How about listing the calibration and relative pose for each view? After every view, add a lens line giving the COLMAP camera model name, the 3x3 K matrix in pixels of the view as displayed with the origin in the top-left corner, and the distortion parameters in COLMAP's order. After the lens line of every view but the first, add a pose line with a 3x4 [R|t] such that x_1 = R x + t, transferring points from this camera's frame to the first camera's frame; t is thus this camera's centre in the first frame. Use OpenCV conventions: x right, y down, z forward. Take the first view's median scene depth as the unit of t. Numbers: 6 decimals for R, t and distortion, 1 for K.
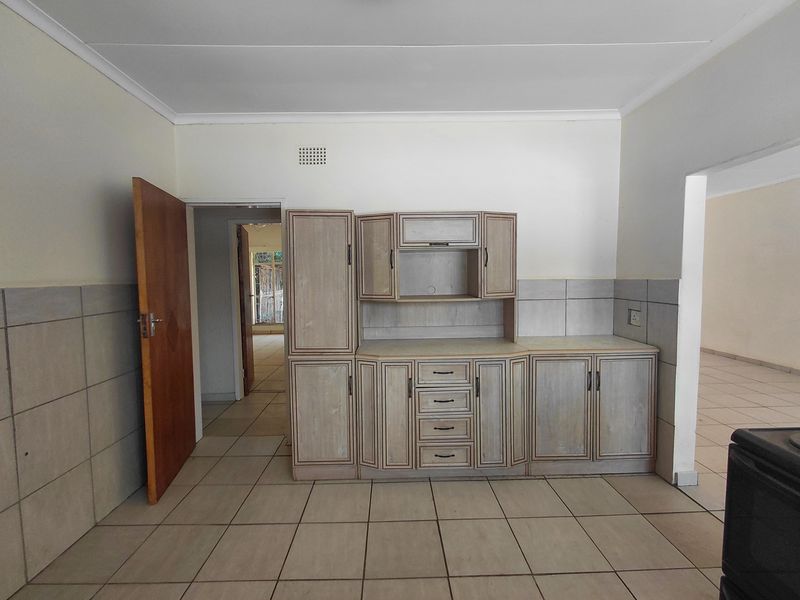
lens RADIAL K [[367.6, 0, 400.0], [0, 367.6, 300.0], [0, 0, 1]] dist [-0.001276, -0.000214]
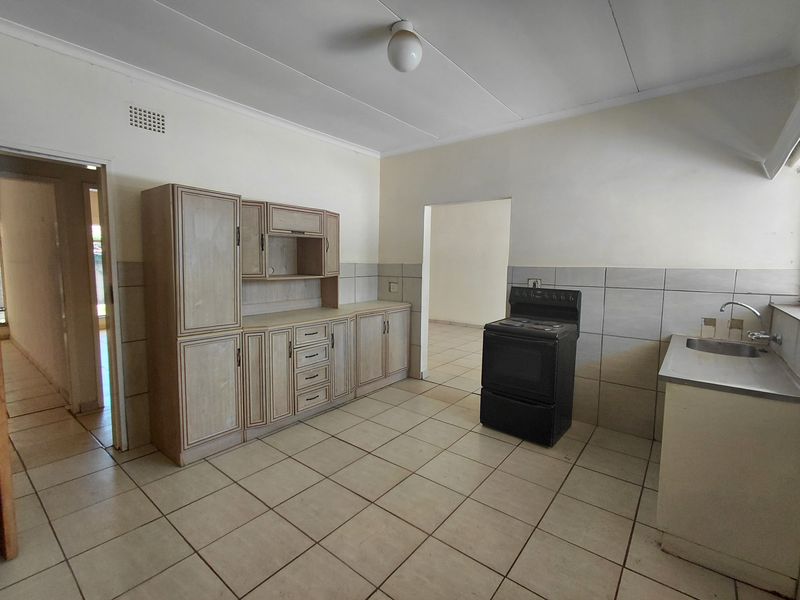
lens RADIAL K [[367.6, 0, 400.0], [0, 367.6, 300.0], [0, 0, 1]] dist [-0.001276, -0.000214]
pose [[0.634184, -0.060695, 0.770796, -0.646359], [0.032327, 0.998124, 0.051998, 0.022161], [-0.772506, -0.008058, 0.634957, -0.053466]]
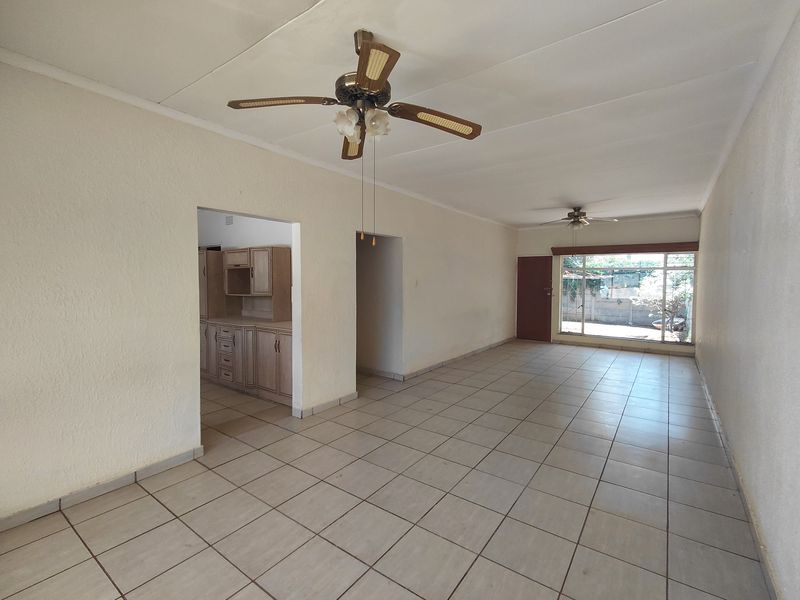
lens RADIAL K [[367.6, 0, 400.0], [0, 367.6, 300.0], [0, 0, 1]] dist [-0.001276, -0.000214]
pose [[0.798059, 0.045326, -0.600872, 1.964026], [-0.059727, 0.998207, -0.004030, -0.015663], [0.599612, 0.039105, 0.799335, -0.017884]]
